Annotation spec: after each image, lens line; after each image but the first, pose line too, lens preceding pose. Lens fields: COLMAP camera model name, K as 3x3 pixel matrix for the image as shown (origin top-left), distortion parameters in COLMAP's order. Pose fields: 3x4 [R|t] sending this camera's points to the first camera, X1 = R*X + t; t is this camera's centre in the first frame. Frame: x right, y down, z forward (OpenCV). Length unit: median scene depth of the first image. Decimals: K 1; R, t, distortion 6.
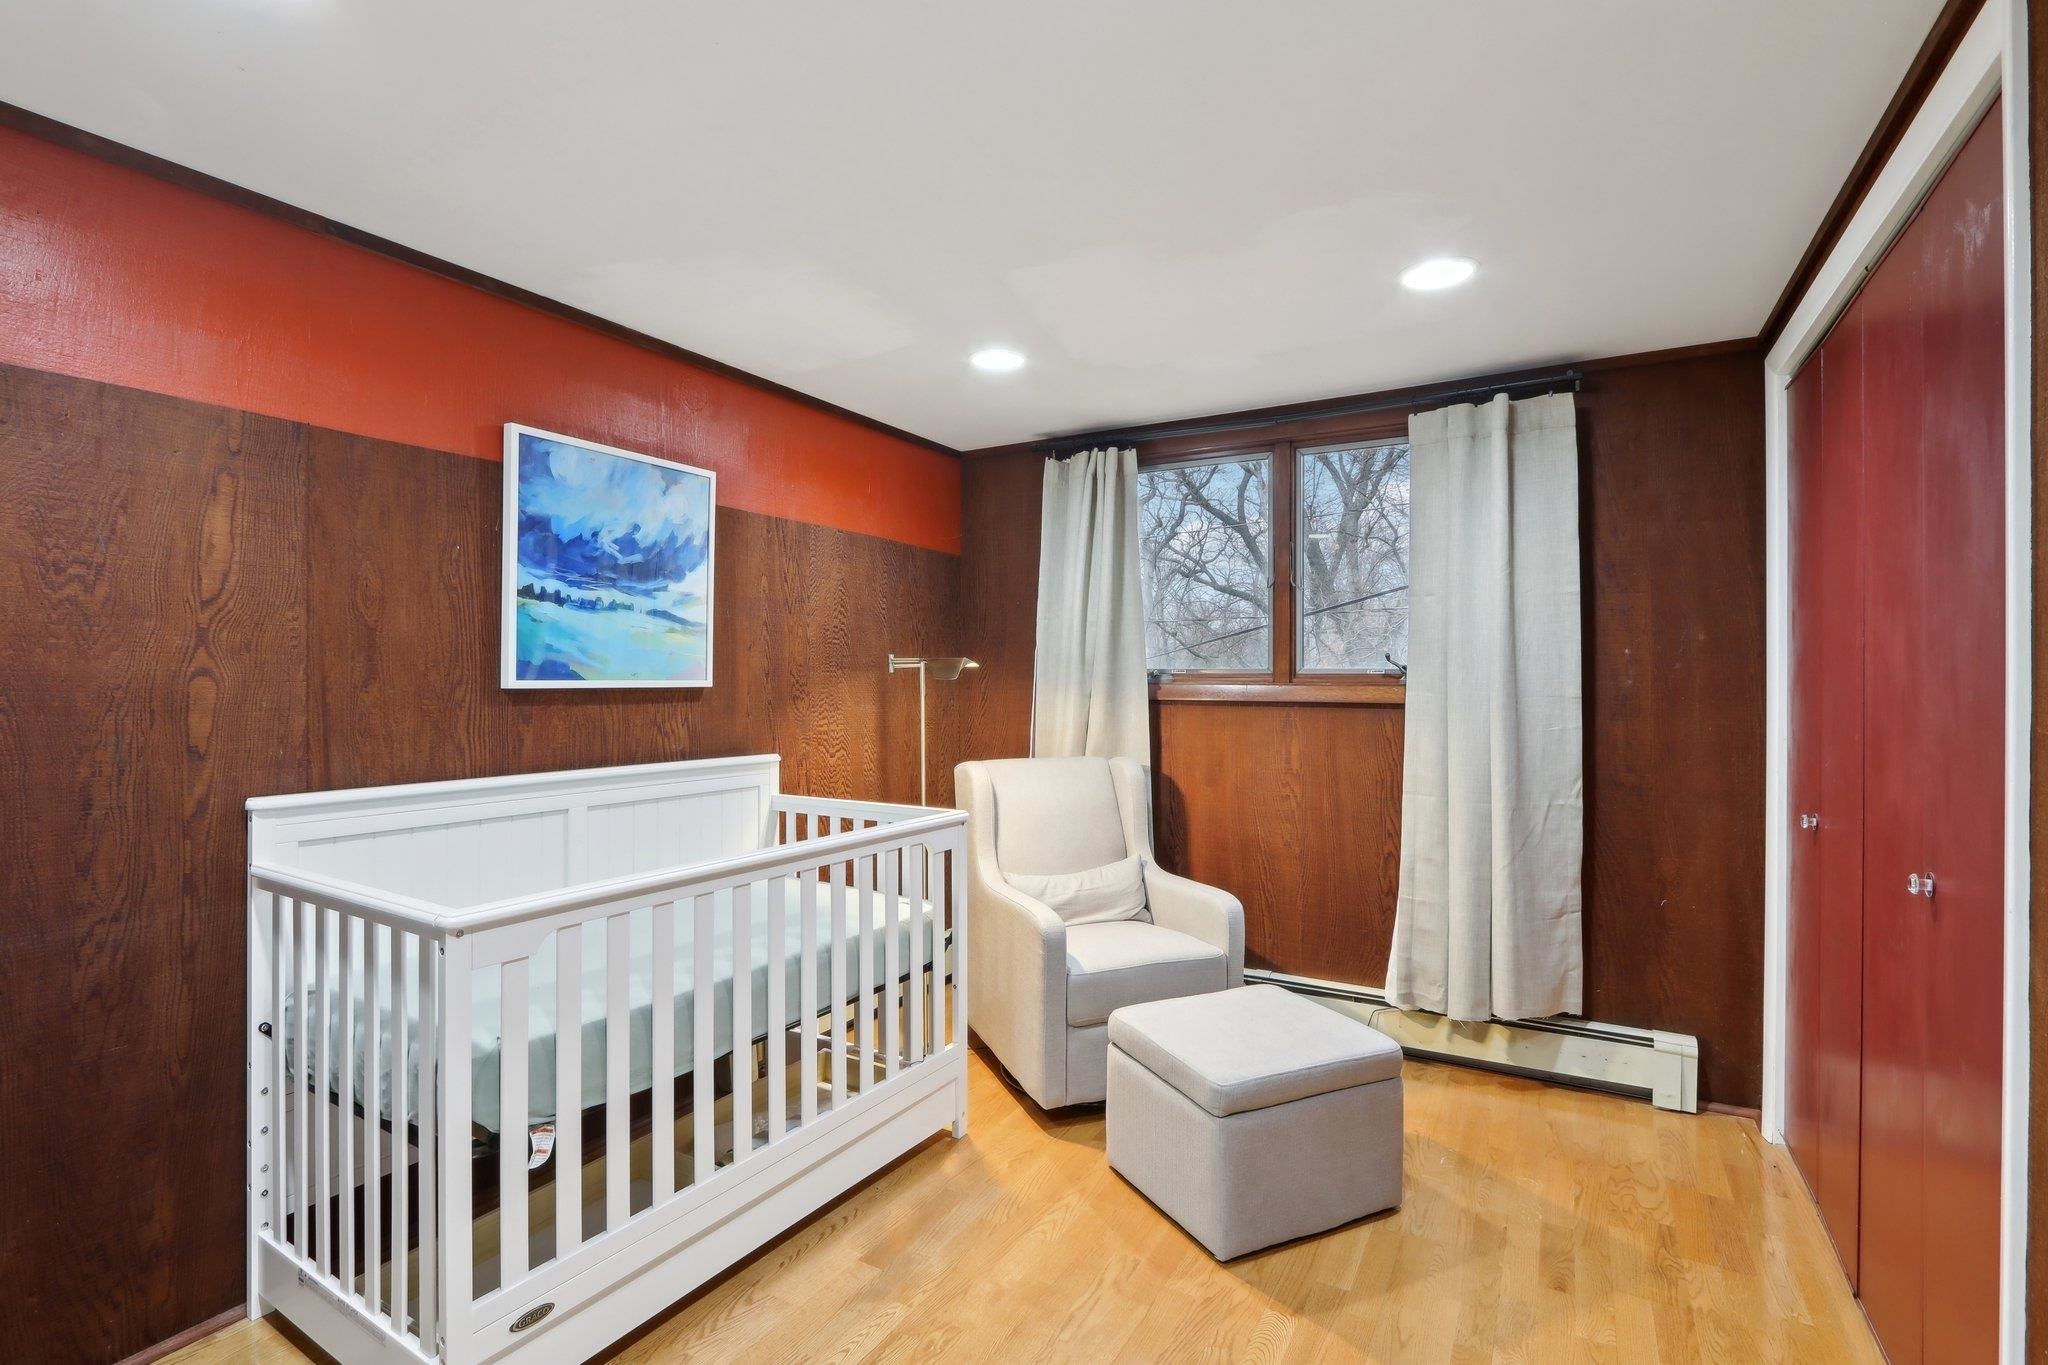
lens RADIAL K [[963.5, 0, 1012.1], [0, 963.5, 674.4], [0, 0, 1]] dist [-0.013549, 0.000960]
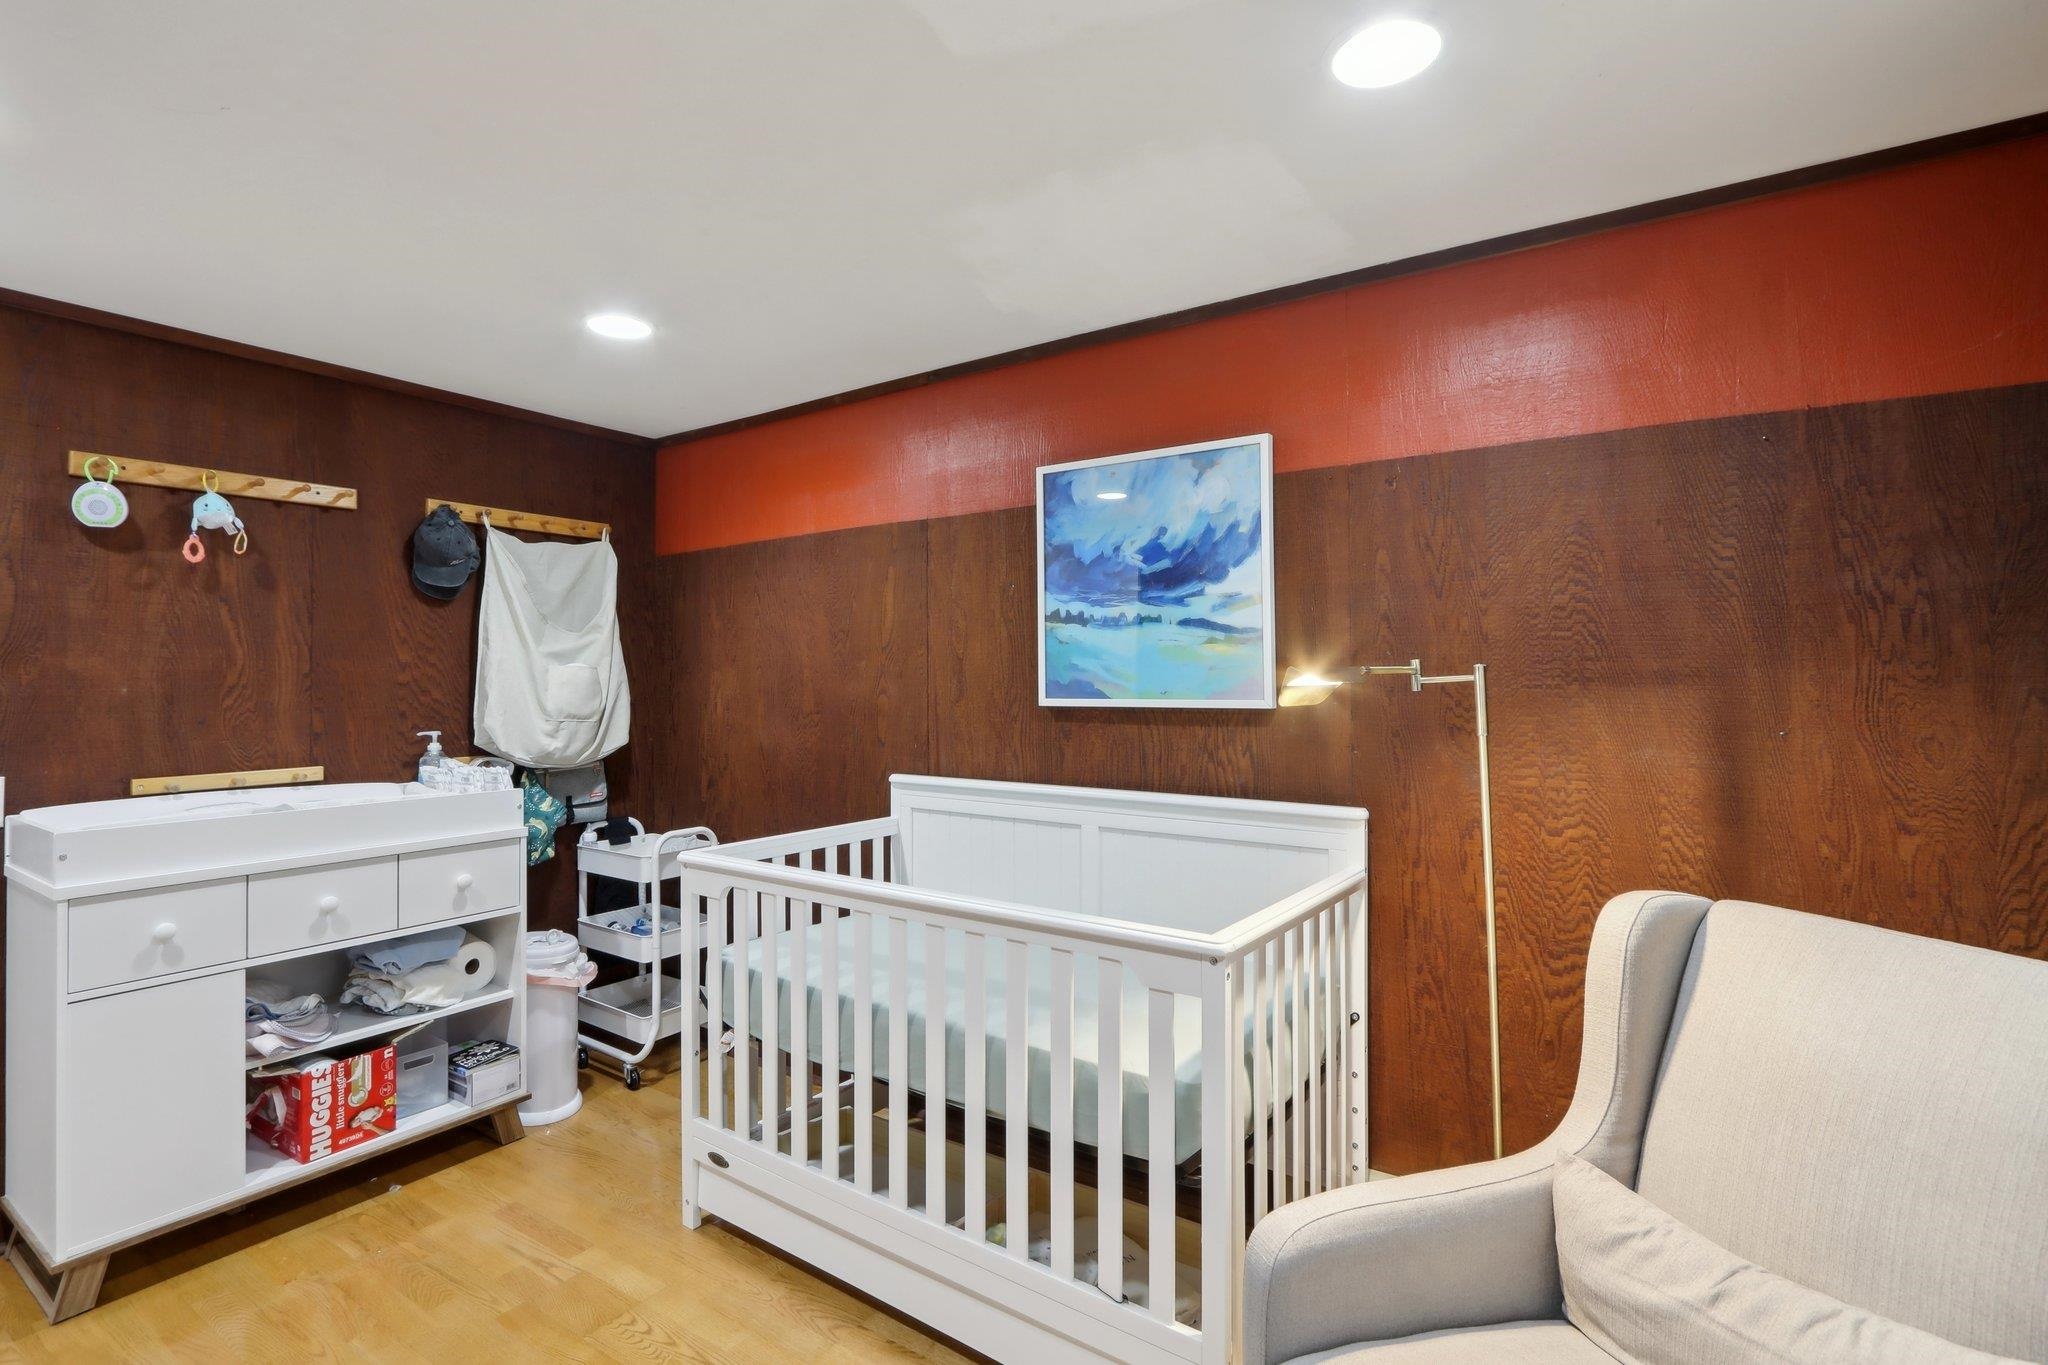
lens RADIAL K [[963.5, 0, 1012.1], [0, 963.5, 674.4], [0, 0, 1]] dist [-0.013549, 0.000960]
pose [[-0.073104, -0.019150, -0.997140, 0.545500], [0.002426, 0.999809, -0.019380, -0.000047], [0.997321, -0.003836, -0.073044, 0.965422]]
